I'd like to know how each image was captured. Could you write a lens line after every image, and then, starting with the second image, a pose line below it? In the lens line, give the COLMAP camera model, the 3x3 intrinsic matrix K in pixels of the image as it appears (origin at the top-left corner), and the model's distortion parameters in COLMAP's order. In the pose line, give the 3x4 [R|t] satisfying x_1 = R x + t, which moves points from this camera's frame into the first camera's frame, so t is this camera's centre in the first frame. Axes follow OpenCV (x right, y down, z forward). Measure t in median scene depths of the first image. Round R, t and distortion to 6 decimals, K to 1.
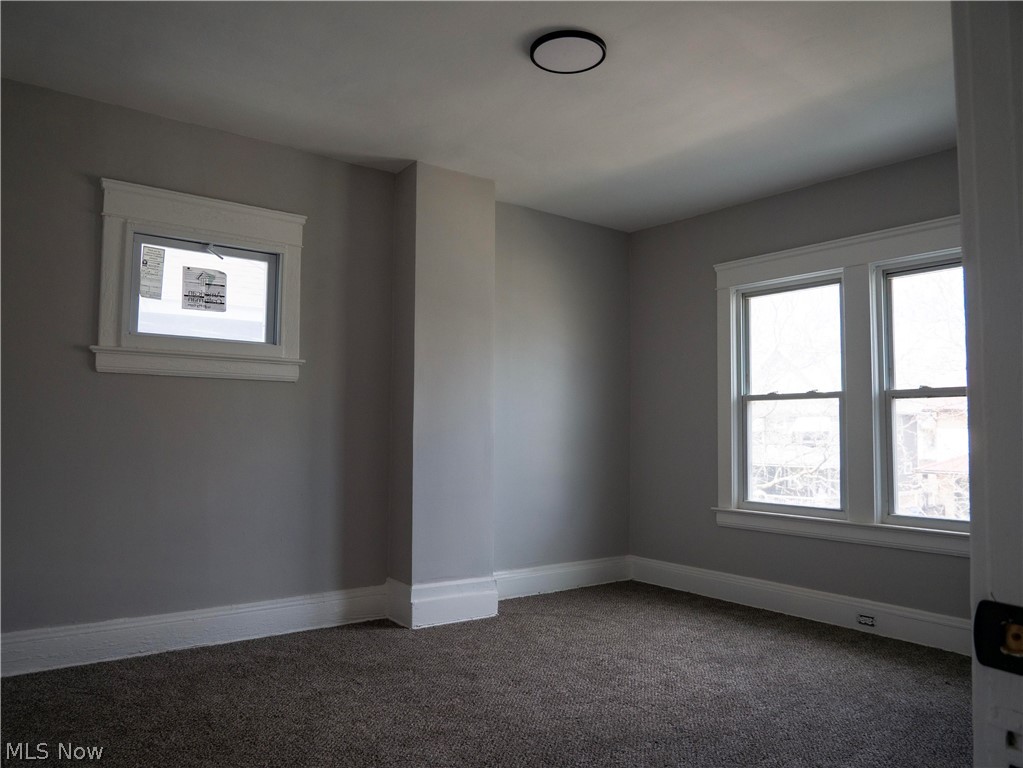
lens RADIAL K [[746.5, 0, 517.6], [0, 746.5, 379.8], [0, 0, 1]] dist [-0.054447, 0.016616]
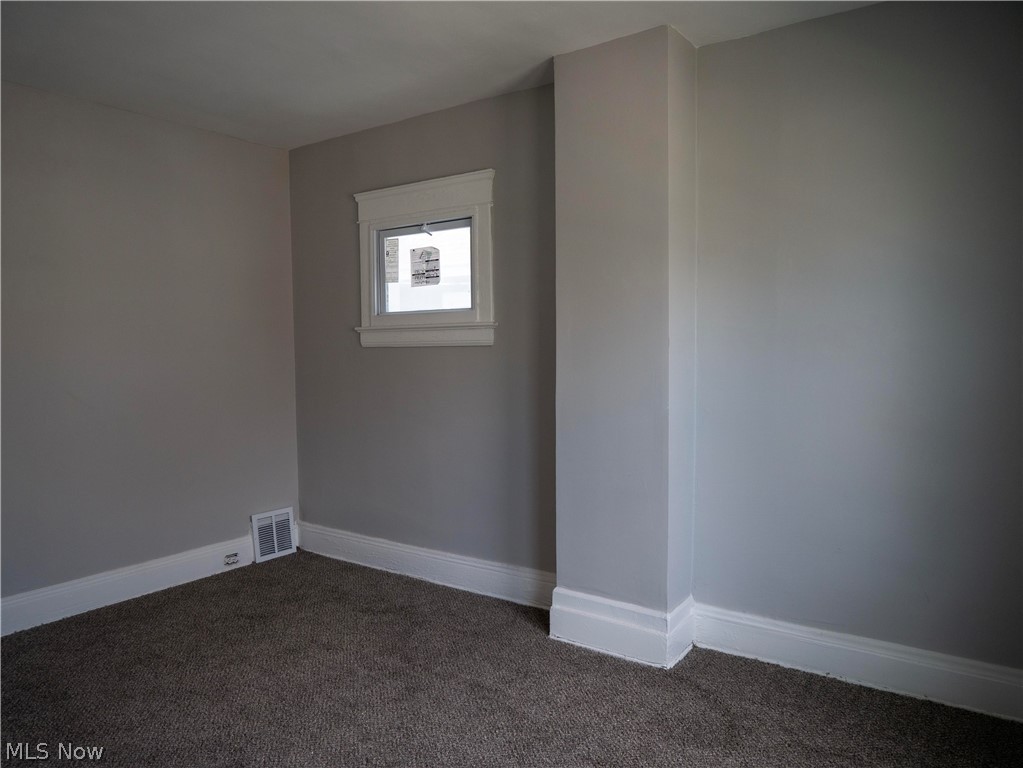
lens RADIAL K [[746.5, 0, 513.7], [0, 746.5, 381.1], [0, 0, 1]] dist [-0.054447, 0.016616]
pose [[0.266974, 0.037183, -0.962986, 0.683217], [0.082719, 0.994683, 0.061339, -0.008862], [0.960147, -0.096033, 0.262478, 0.807022]]
